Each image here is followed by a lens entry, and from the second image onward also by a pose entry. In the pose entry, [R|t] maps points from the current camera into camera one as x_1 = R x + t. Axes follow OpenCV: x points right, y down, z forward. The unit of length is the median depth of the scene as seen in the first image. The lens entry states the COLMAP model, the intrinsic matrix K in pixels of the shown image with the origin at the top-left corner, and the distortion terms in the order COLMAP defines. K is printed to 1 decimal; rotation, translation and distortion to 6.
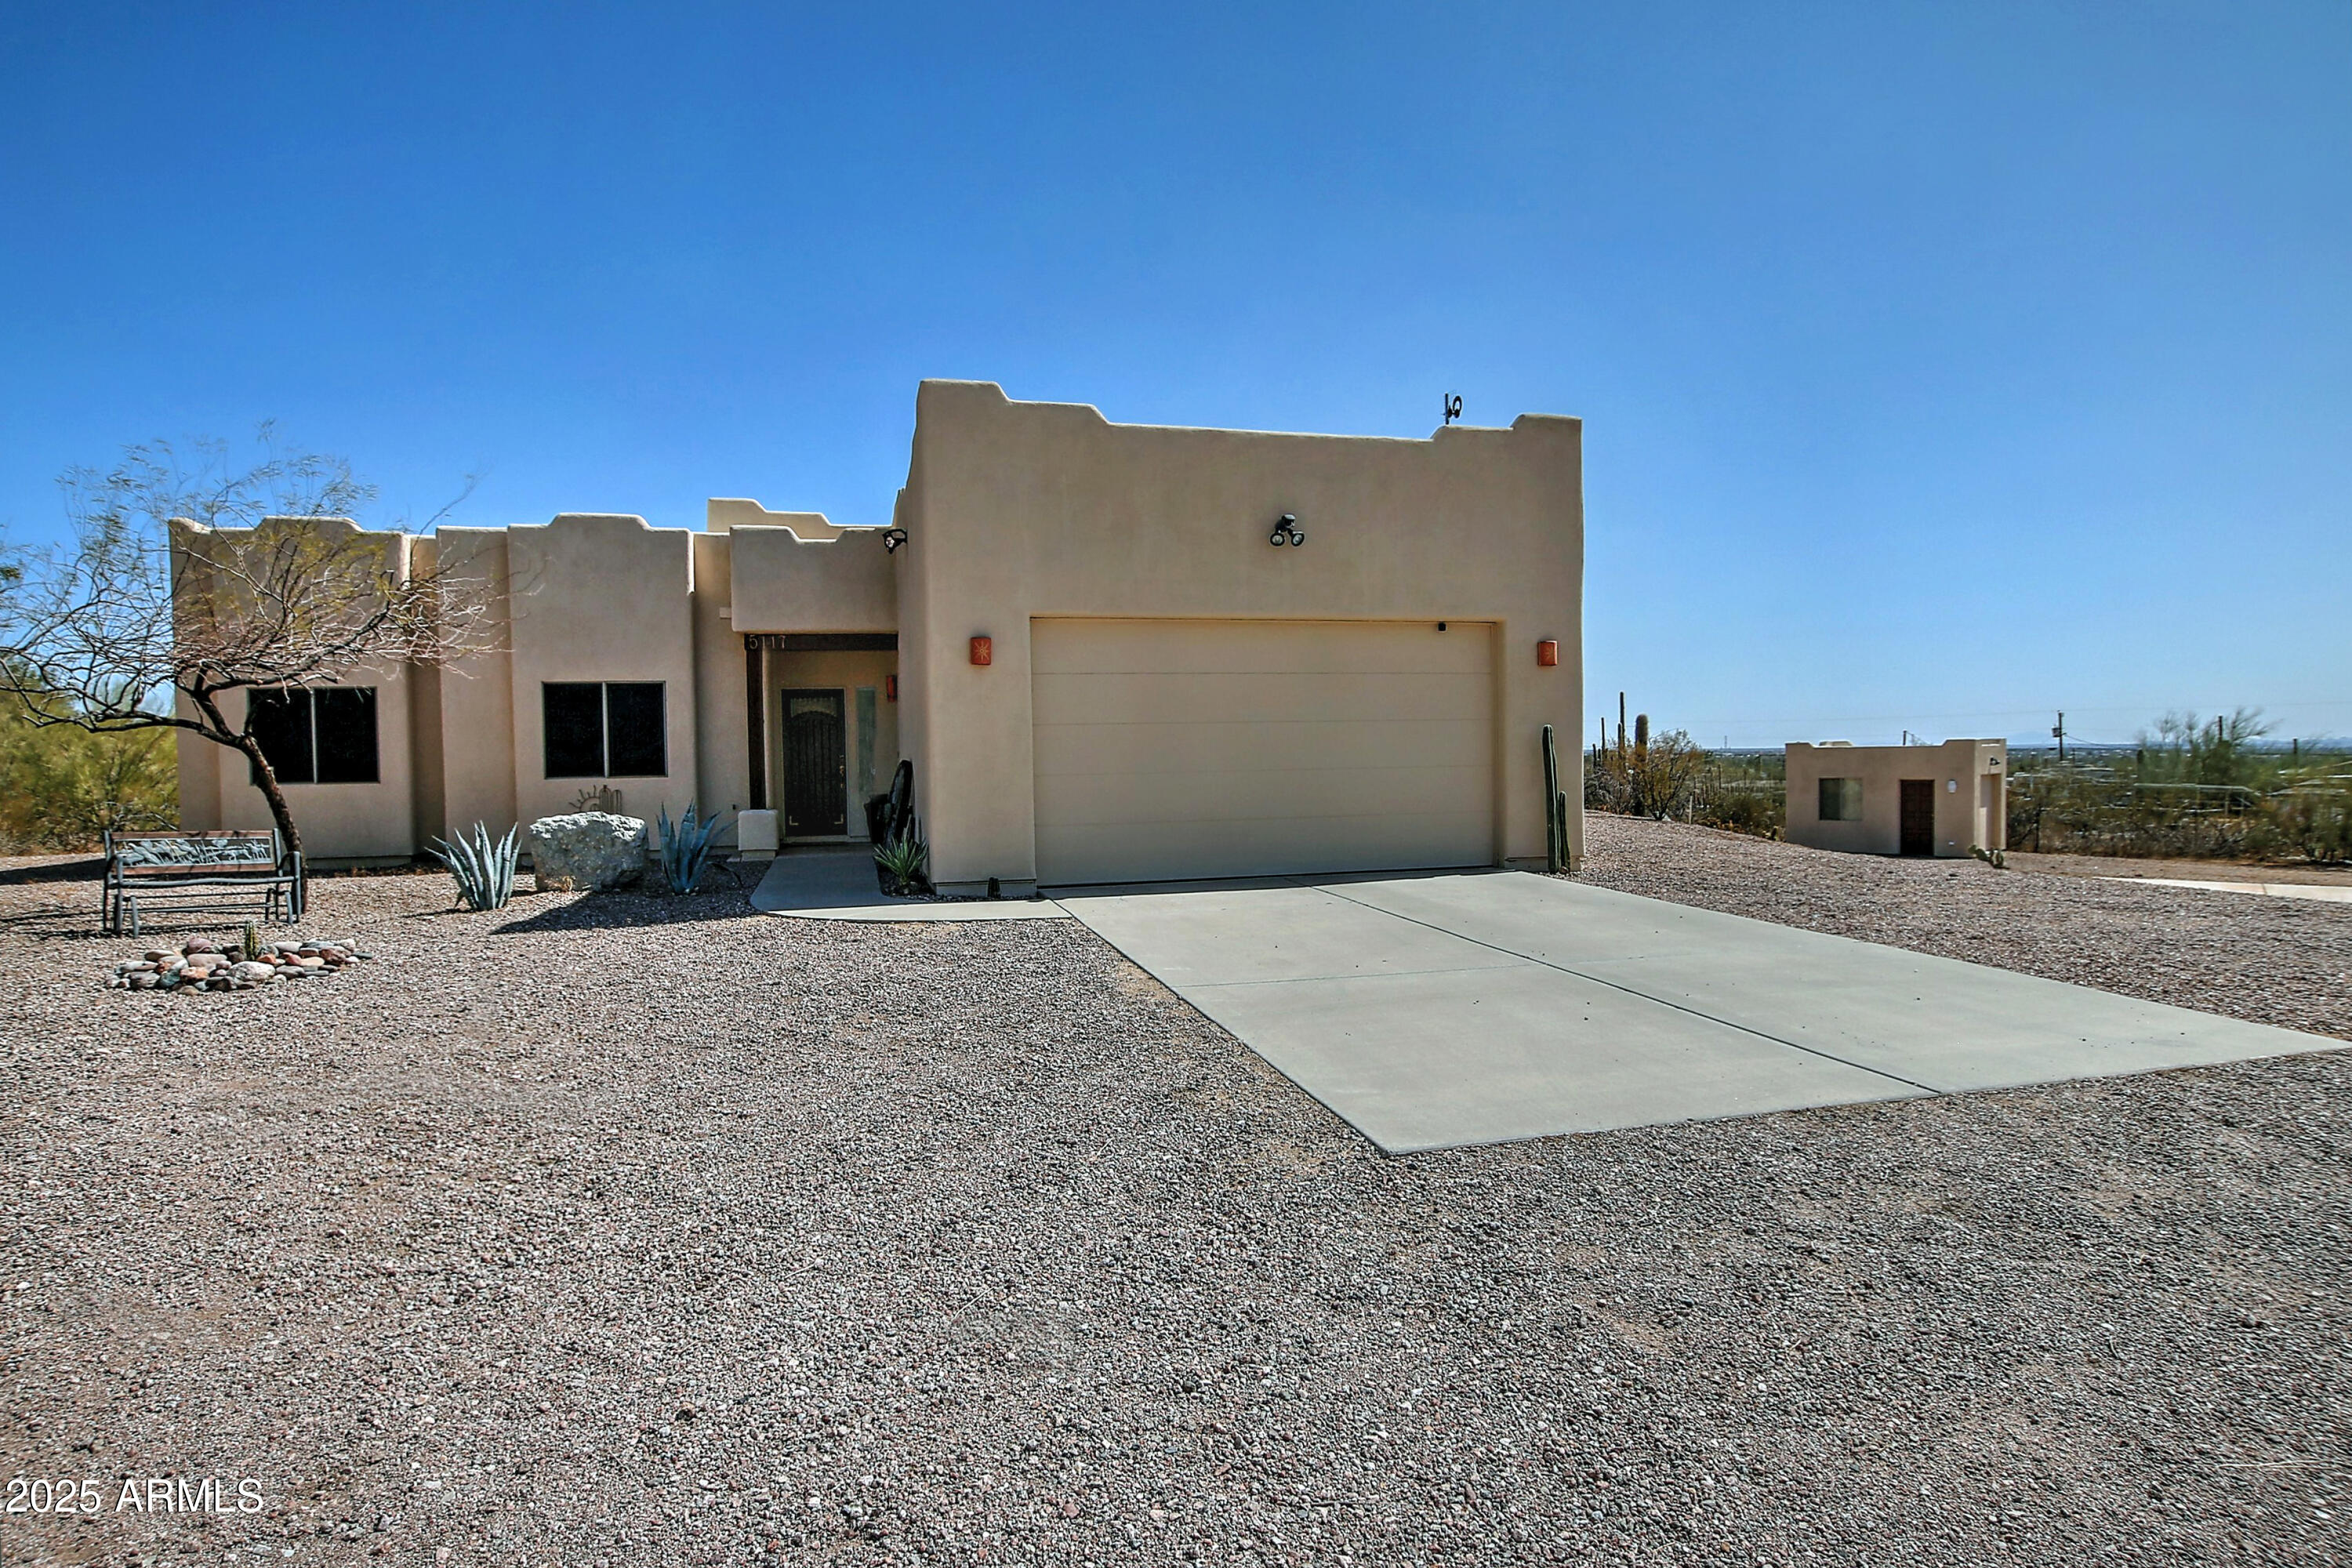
lens RADIAL K [[1290.6, 0, 1176.0], [0, 1290.6, 784.0], [0, 0, 1]] dist [-0.034623, 0.000550]
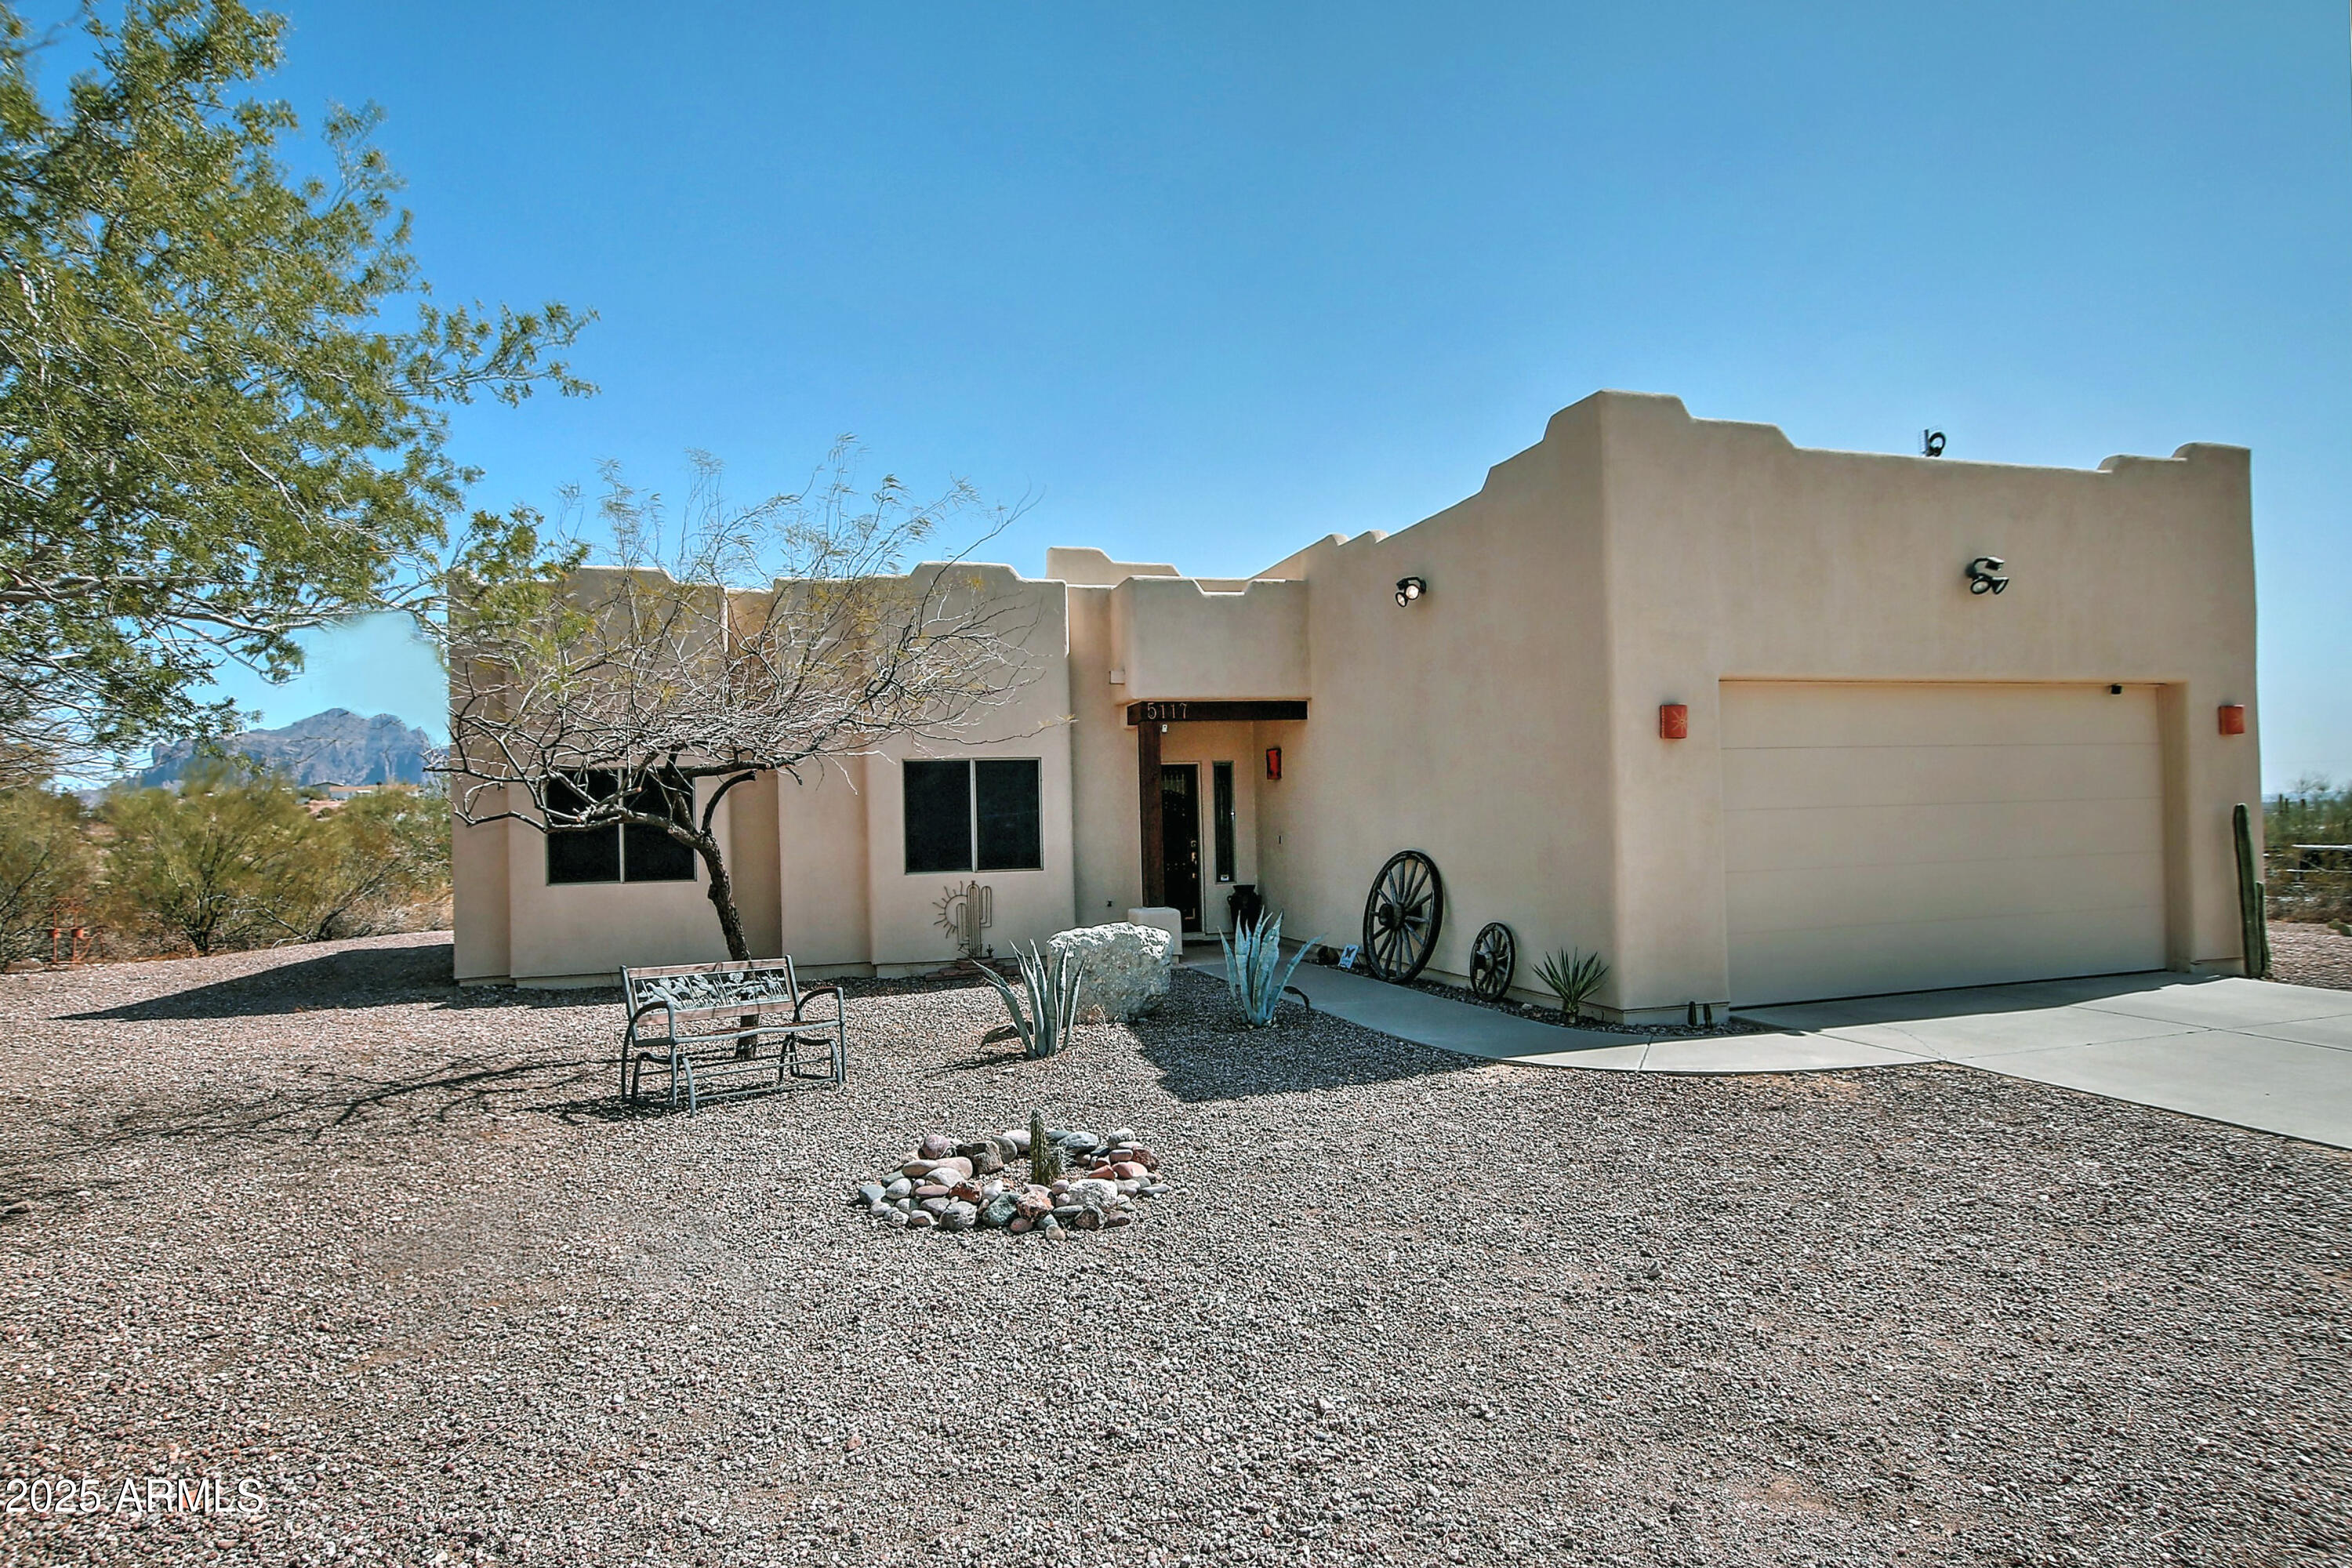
lens RADIAL K [[1298.5, 0, 1173.1], [0, 1298.5, 804.1], [0, 0, 1]] dist [-0.033965, 0.001246]
pose [[0.999591, -0.009463, 0.027005, -0.434404], [0.010445, 0.999280, -0.036477, -0.022281], [-0.026640, 0.036744, 0.998970, 0.180424]]
